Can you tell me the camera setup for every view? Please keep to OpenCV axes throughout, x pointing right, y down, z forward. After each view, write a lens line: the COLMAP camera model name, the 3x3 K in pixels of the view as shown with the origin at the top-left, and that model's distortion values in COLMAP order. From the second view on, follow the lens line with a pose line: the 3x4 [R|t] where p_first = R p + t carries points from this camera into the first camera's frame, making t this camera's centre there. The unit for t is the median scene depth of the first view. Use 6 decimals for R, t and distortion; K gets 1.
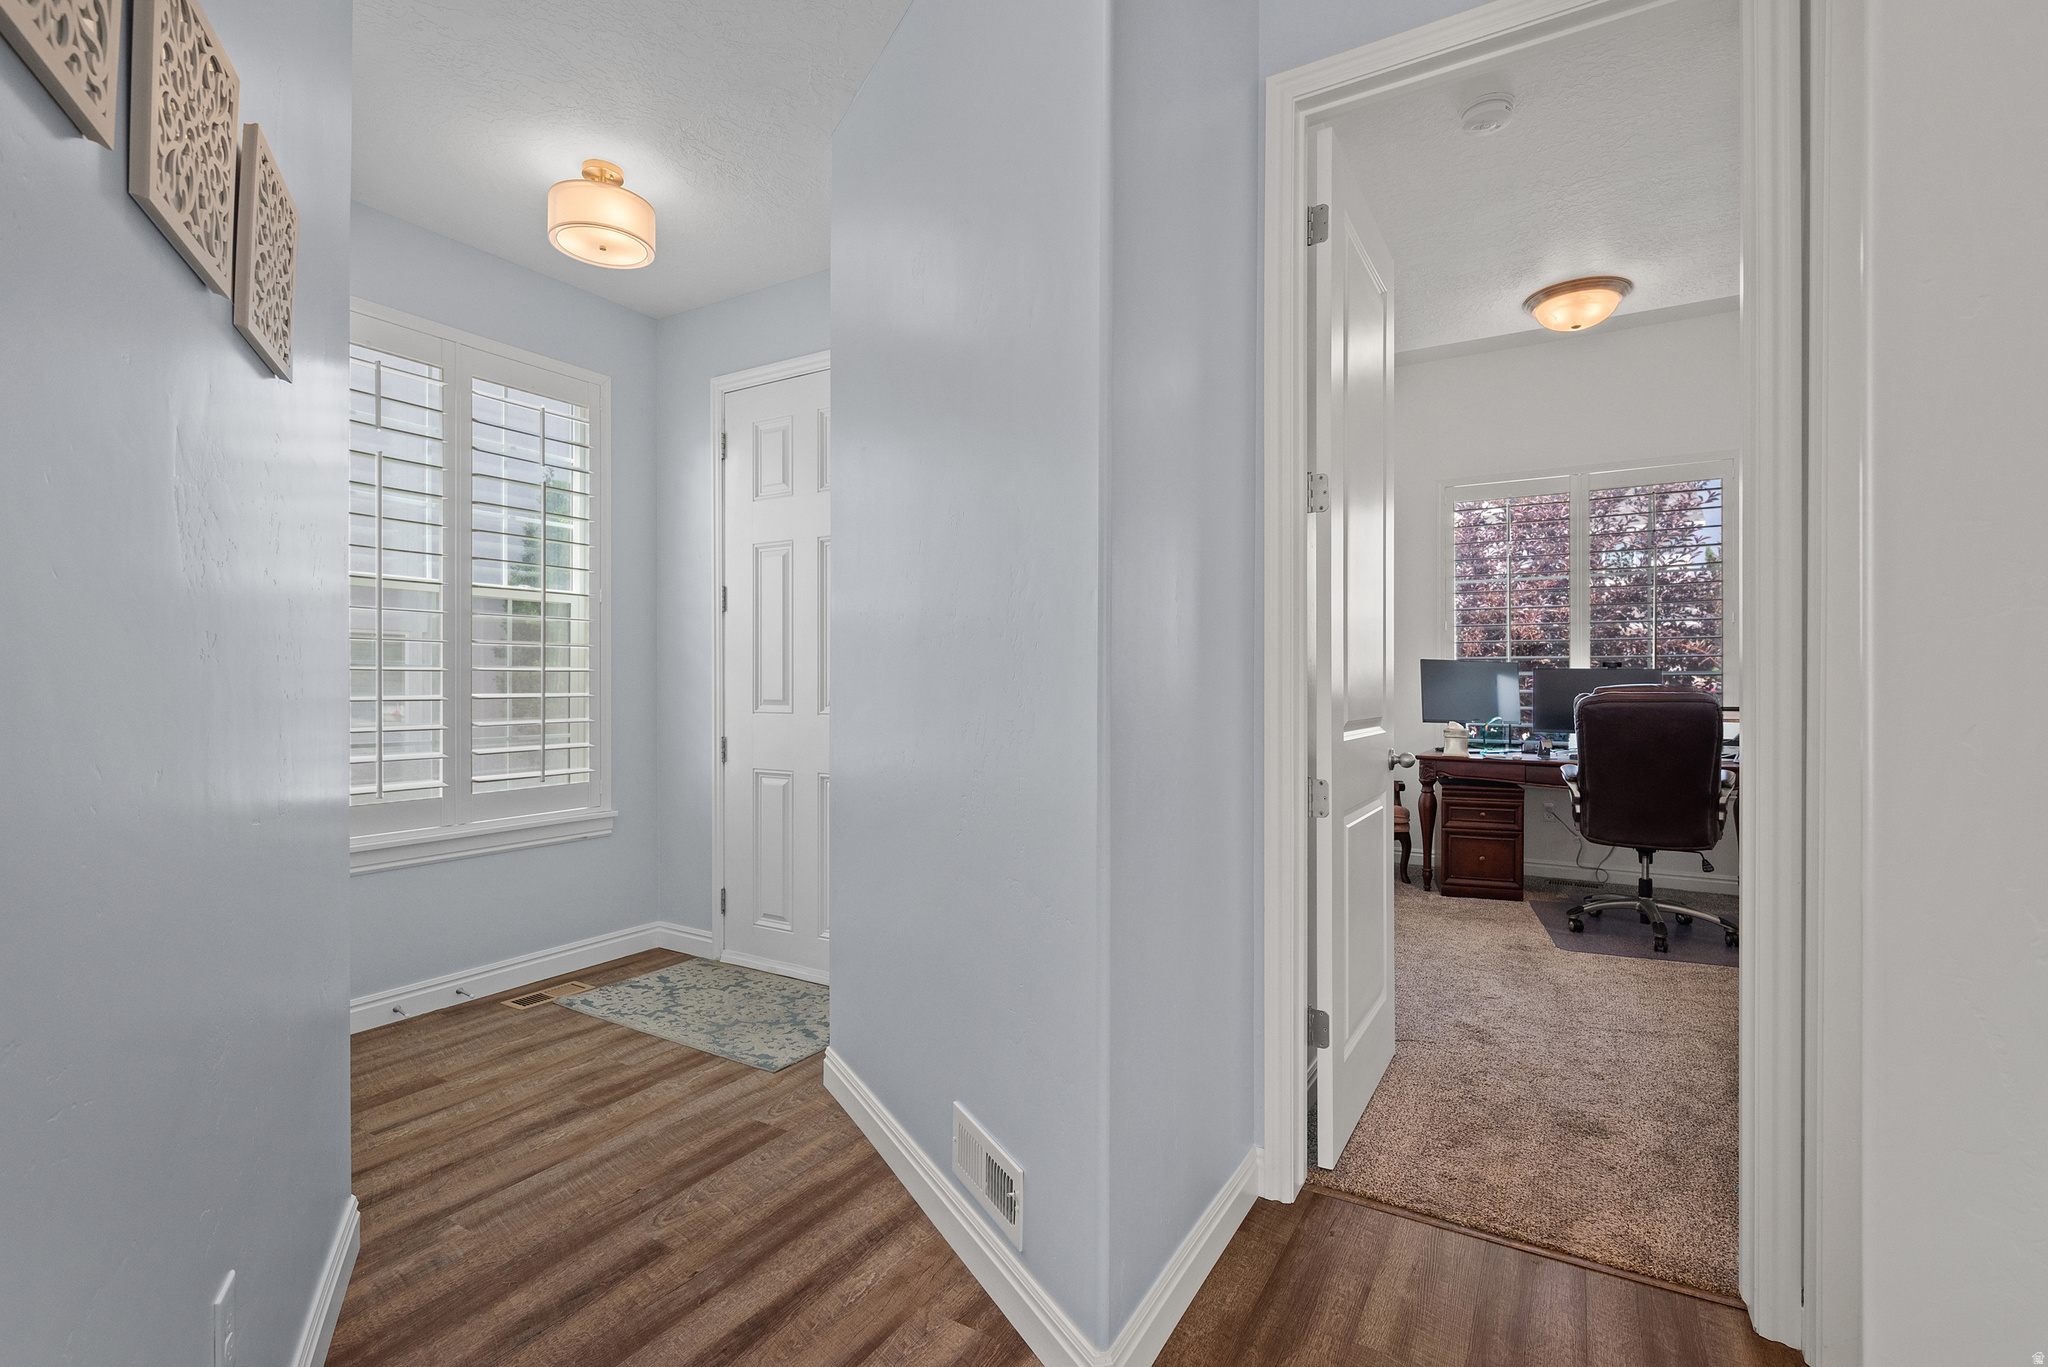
lens RADIAL K [[927.5, 0, 1030.4], [0, 927.5, 686.1], [0, 0, 1]] dist [0.001058, -0.000225]
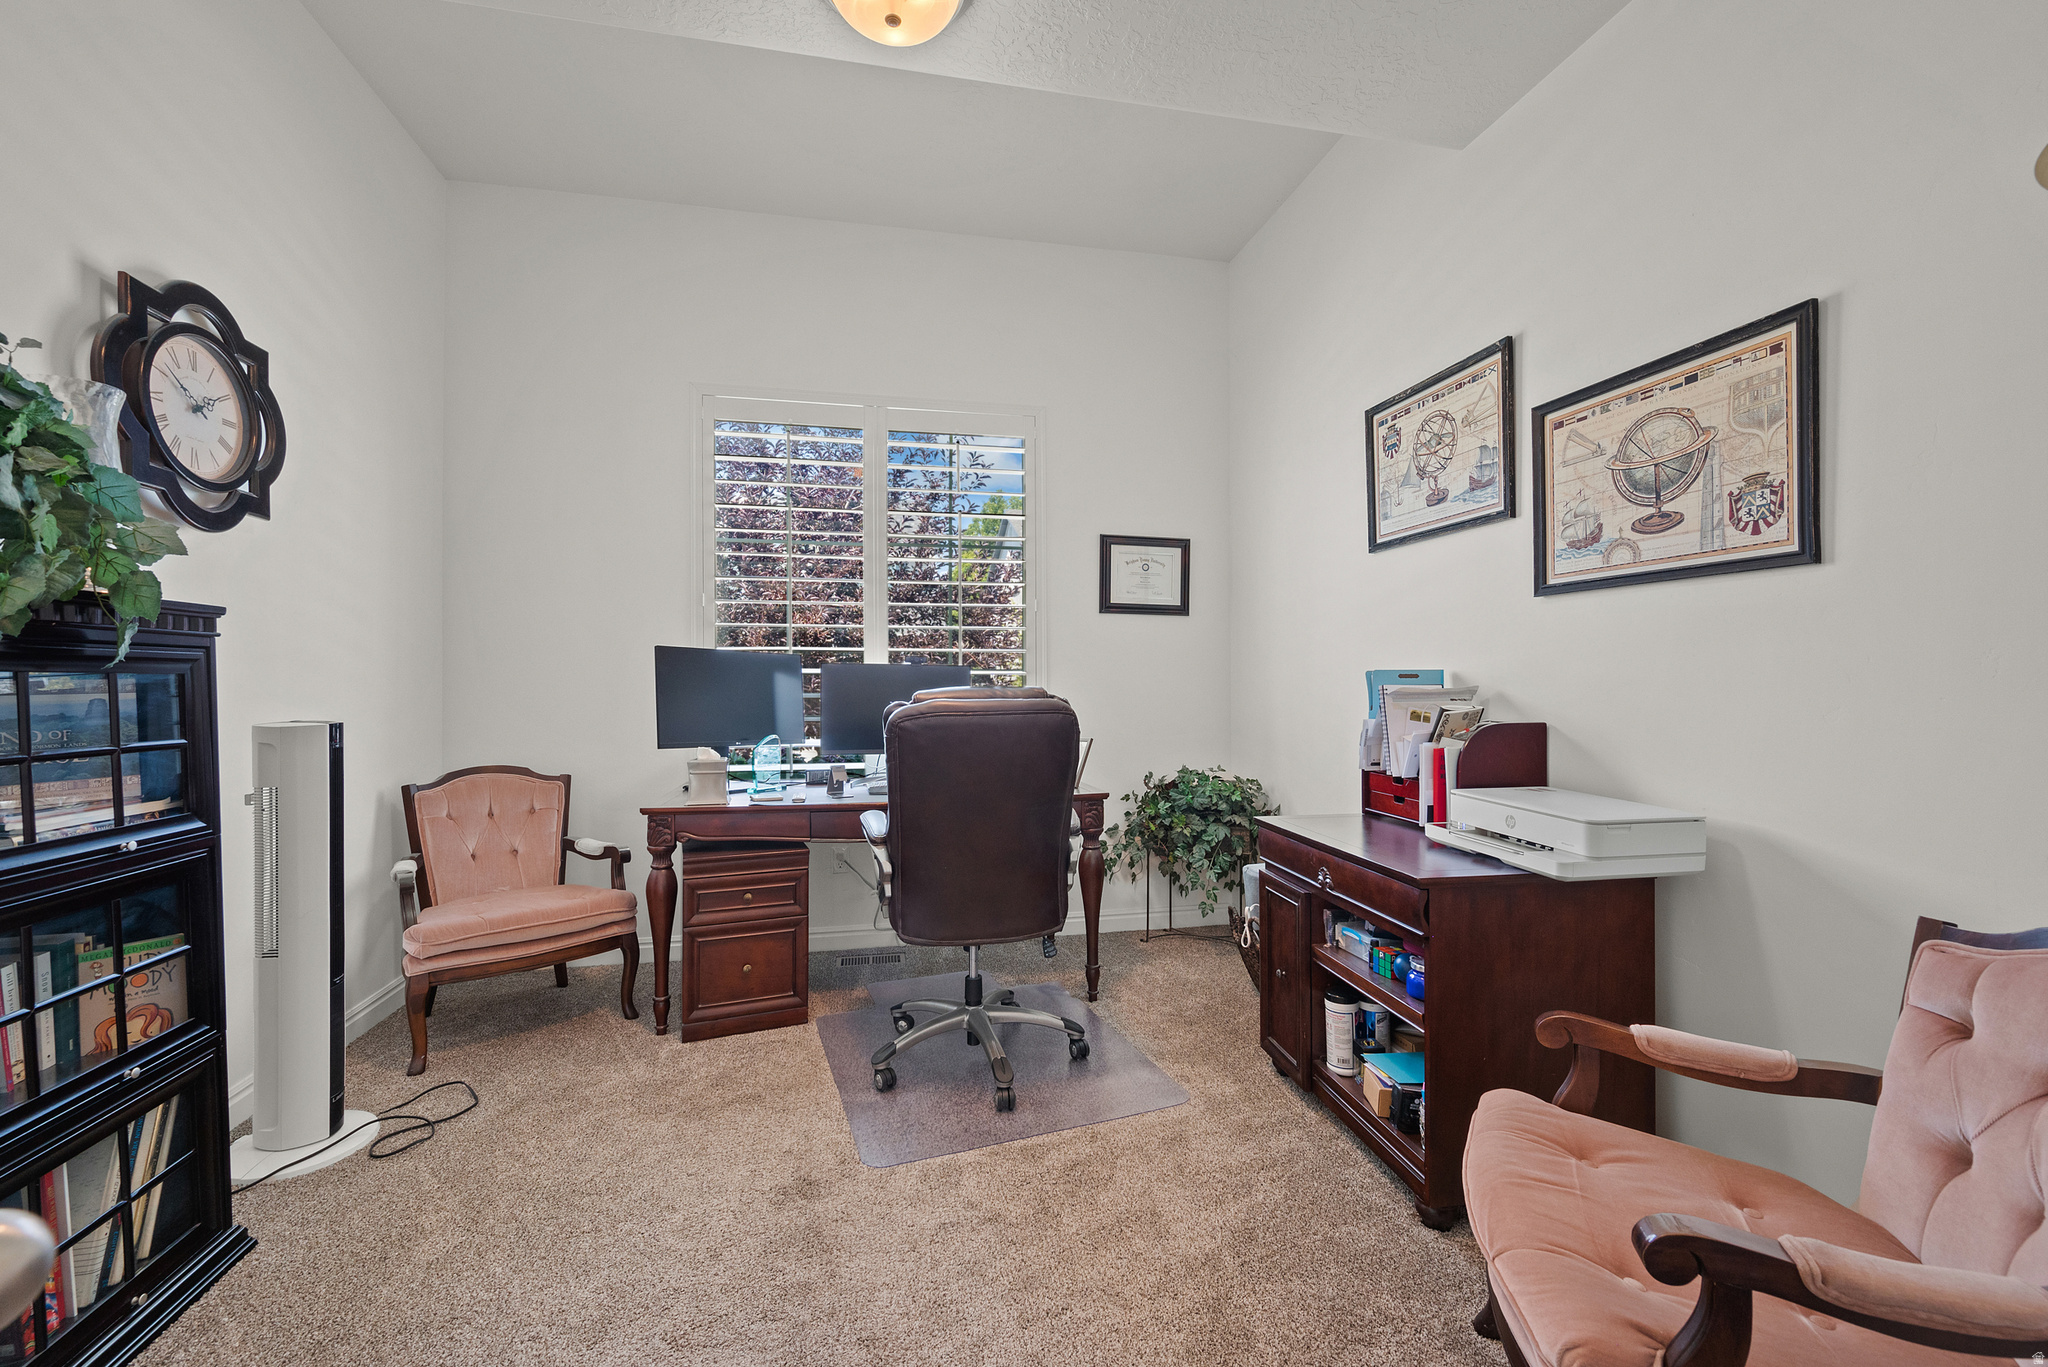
lens RADIAL K [[873.2, 0, 1031.2], [0, 873.2, 686.1], [0, 0, 1]] dist [-0.000905, -0.000226]
pose [[0.742184, -0.004409, 0.670182, 0.232174], [0.003848, 0.999990, 0.002317, -0.002473], [-0.670186, 0.000859, 0.742193, 0.429875]]
